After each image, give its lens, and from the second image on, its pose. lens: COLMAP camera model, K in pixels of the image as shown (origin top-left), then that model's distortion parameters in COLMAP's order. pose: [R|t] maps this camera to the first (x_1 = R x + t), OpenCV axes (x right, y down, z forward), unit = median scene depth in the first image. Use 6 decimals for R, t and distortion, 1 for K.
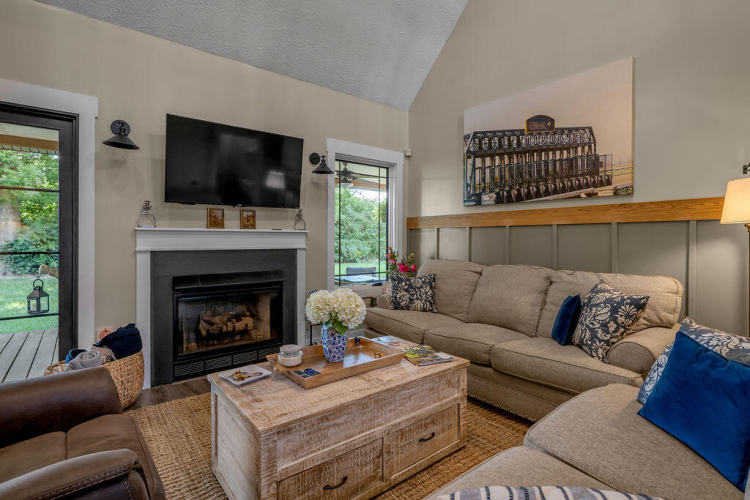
lens RADIAL K [[372.0, 0, 376.2], [0, 372.0, 239.7], [0, 0, 1]] dist [-0.001033, -0.000119]
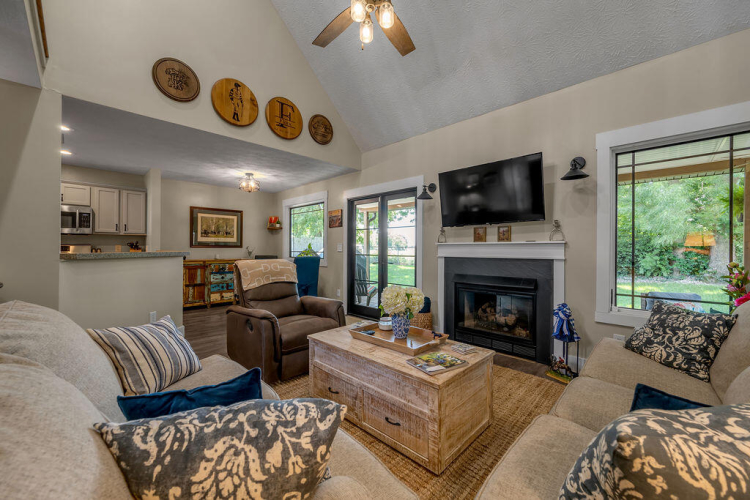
lens RADIAL K [[296.9, 0, 376.6], [0, 296.9, 251.3], [0, 0, 1]] dist [-0.001094, -0.000139]
pose [[0.115043, 0.004636, -0.993350, 0.606250], [-0.006163, 0.999973, 0.003953, 0.002070], [0.993341, 0.005668, 0.115068, 0.492759]]
